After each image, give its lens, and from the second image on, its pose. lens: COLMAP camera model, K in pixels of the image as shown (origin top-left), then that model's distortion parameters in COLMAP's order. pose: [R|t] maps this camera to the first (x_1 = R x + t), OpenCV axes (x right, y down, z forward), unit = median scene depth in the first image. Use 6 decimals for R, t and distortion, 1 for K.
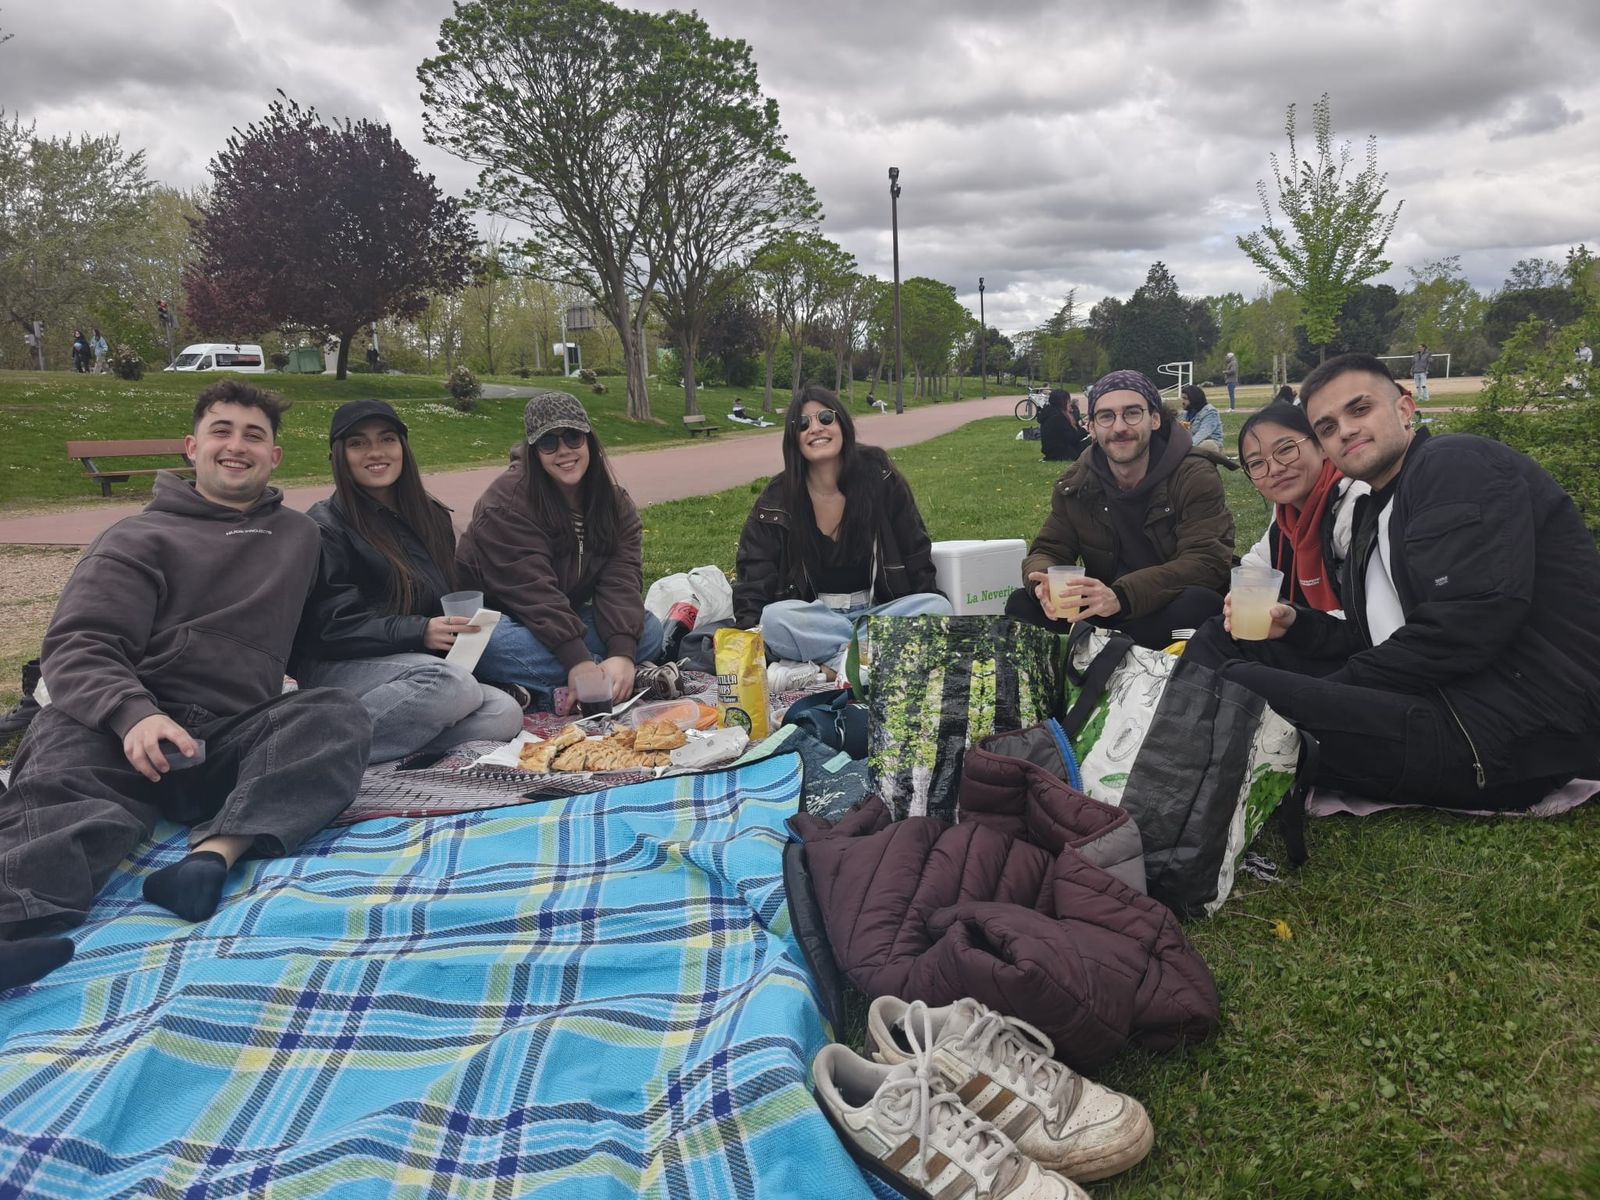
lens RADIAL K [[1087.0, 0, 761.4], [0, 1087.0, 598.8], [0, 0, 1]] dist [0.044649, 0.001168]
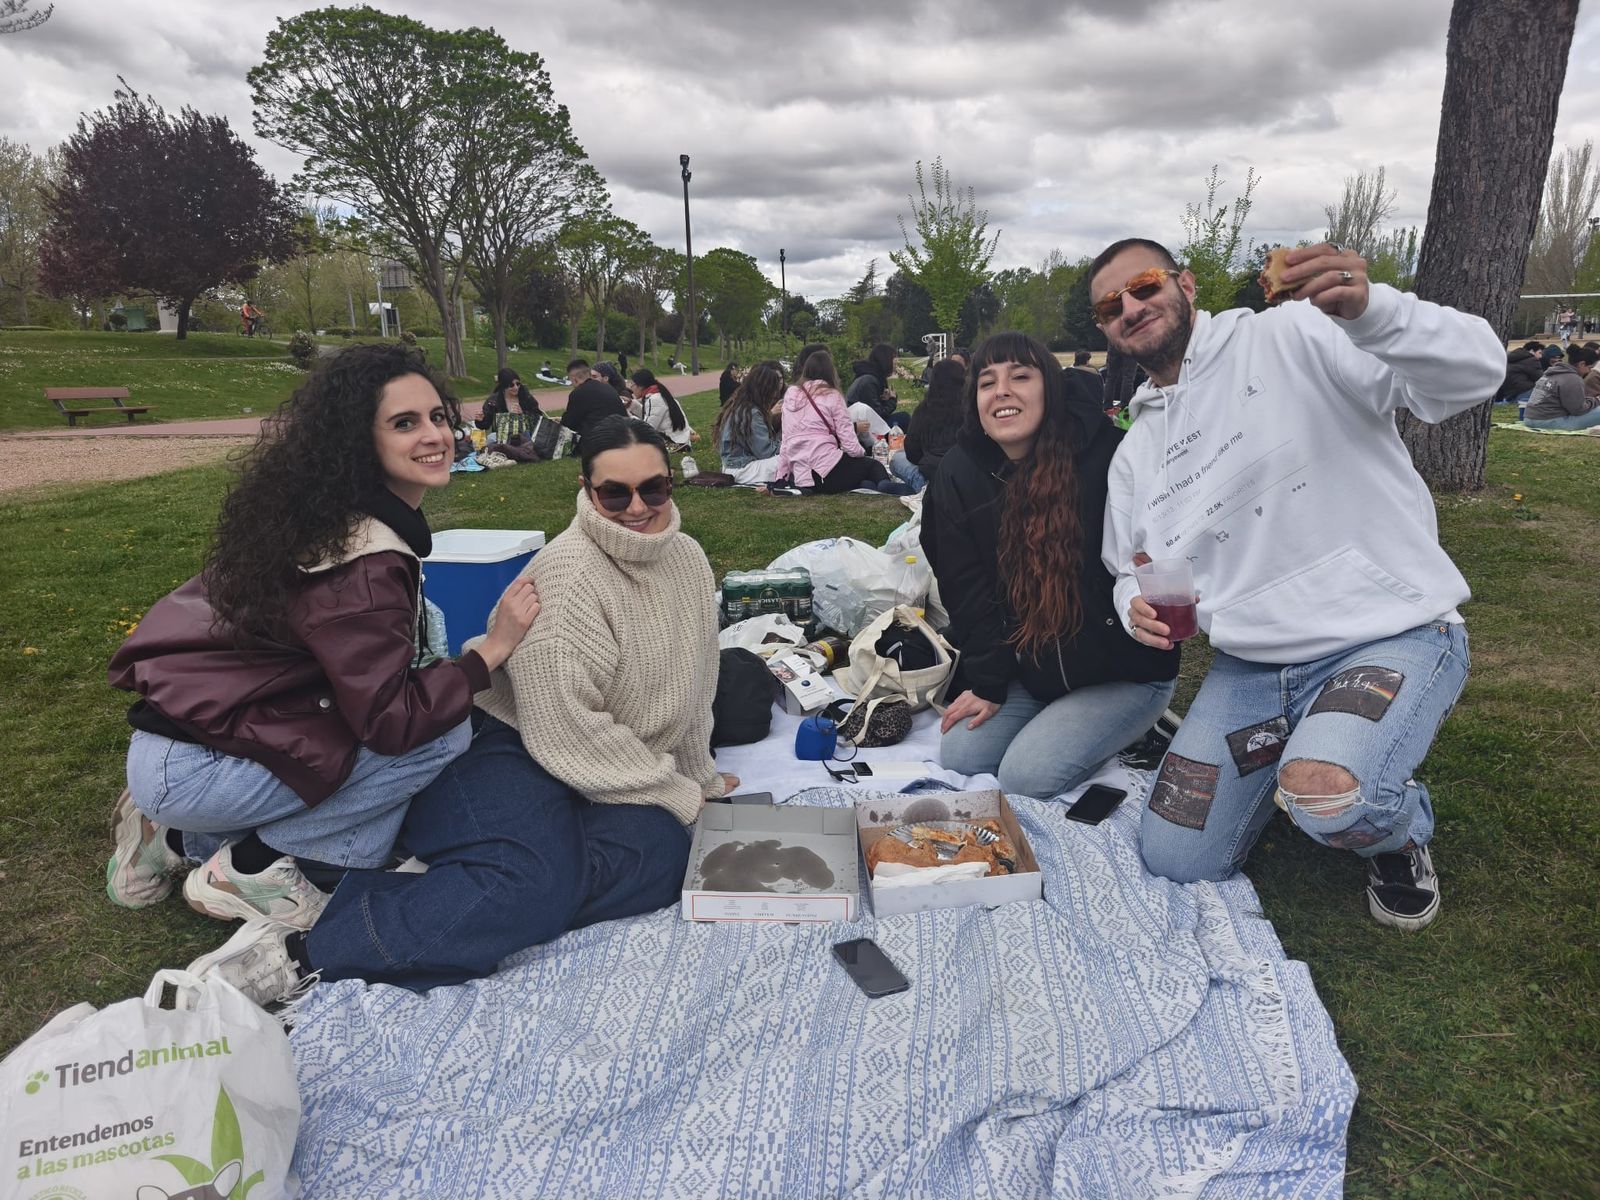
lens RADIAL K [[1090.0, 0, 808.0], [0, 1090.0, 632.9], [0, 0, 1]] dist [0.029856, -0.034740]
pose [[0.981859, -0.035545, 0.186249, 0.026979], [0.023651, 0.997559, 0.065698, 0.039642], [-0.188129, -0.060101, 0.980304, -0.233293]]
